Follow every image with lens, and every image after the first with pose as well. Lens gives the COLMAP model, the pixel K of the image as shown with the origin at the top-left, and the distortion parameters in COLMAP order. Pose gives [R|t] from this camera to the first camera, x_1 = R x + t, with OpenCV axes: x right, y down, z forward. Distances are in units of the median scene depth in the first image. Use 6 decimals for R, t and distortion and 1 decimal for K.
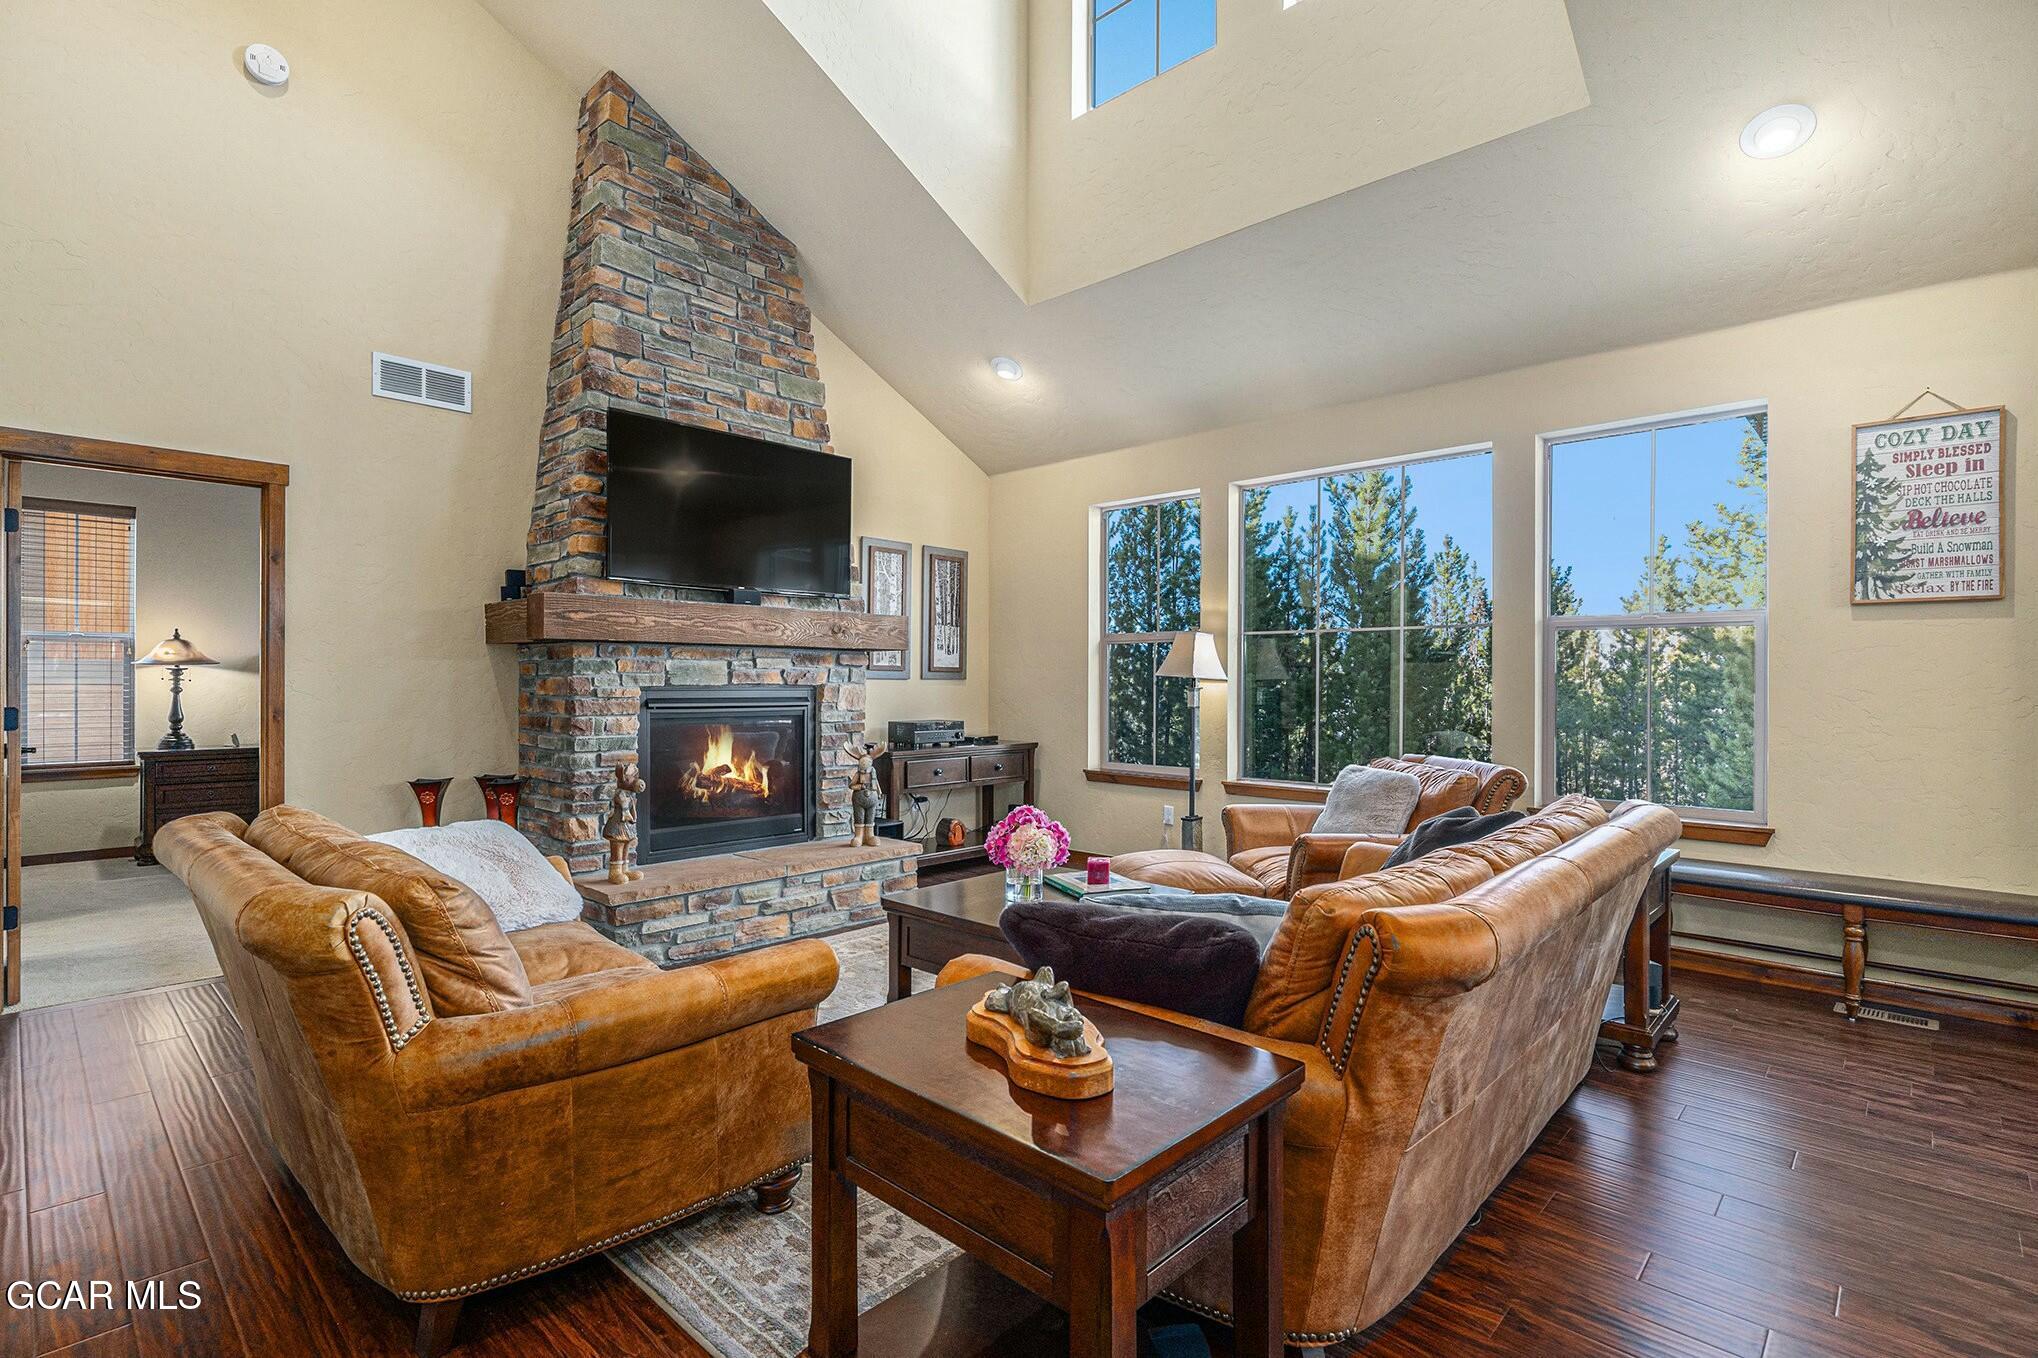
lens RADIAL K [[974.3, 0, 1018.3], [0, 974.3, 685.6], [0, 0, 1]] dist [0.006293, 0.000156]
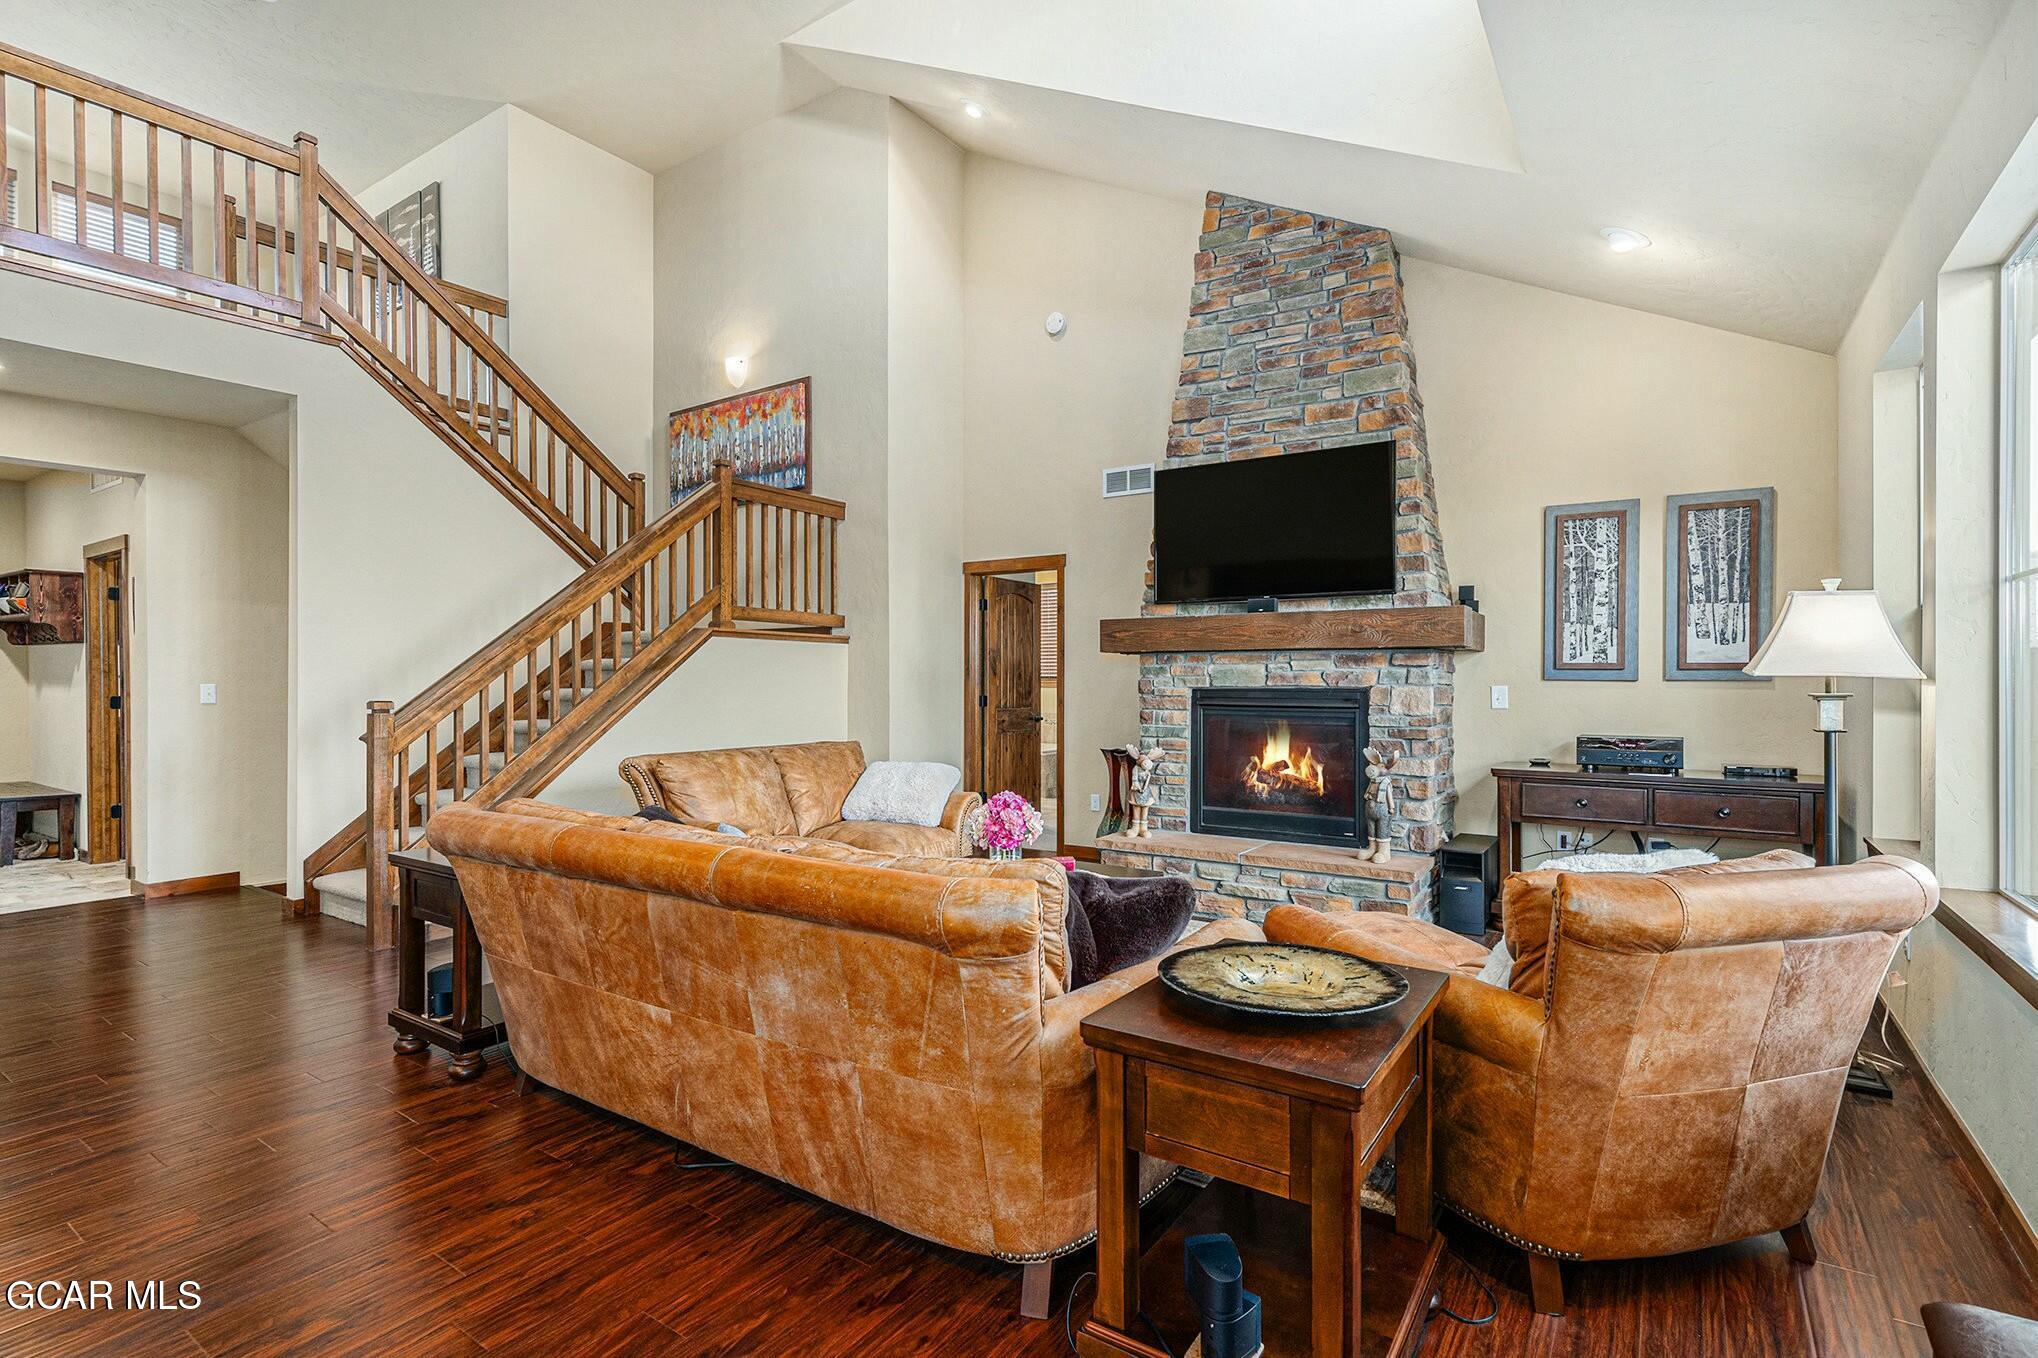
lens RADIAL K [[974.3, 0, 1014.5], [0, 974.3, 681.6], [0, 0, 1]] dist [0.006293, 0.000156]
pose [[0.151837, -0.002953, -0.988401, 0.716509], [-0.005634, 0.999977, -0.003853, 0.000045], [0.988390, 0.006154, 0.151817, 0.534195]]
